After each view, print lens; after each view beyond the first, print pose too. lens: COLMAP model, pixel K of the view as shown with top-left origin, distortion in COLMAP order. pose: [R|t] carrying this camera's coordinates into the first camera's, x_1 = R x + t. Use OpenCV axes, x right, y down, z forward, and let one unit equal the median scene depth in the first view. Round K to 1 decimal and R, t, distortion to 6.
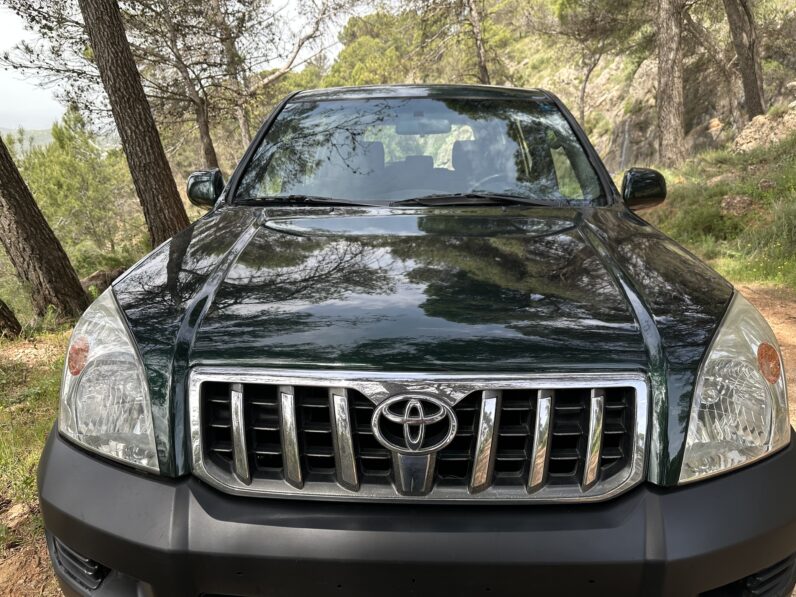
lens RADIAL K [[560.8, 0, 398.4], [0, 560.8, 292.8], [0, 0, 1]] dist [0.026016, -0.041662]
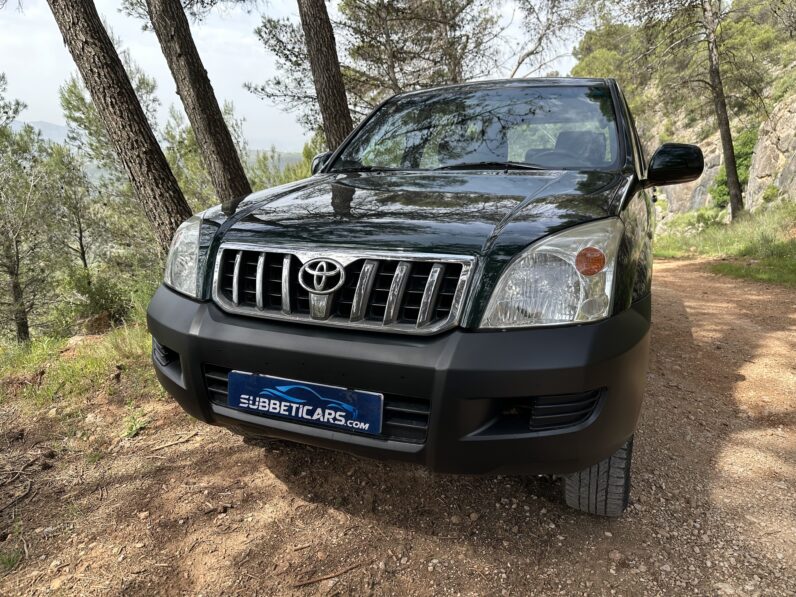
lens RADIAL K [[560.8, 0, 393.8], [0, 560.8, 304.7], [0, 0, 1]] dist [0.026016, -0.041662]
pose [[0.924513, 0.085074, -0.371535, 0.805801], [-0.089639, 0.995962, 0.004999, 0.281775], [0.370460, 0.028682, 0.928406, -0.399790]]
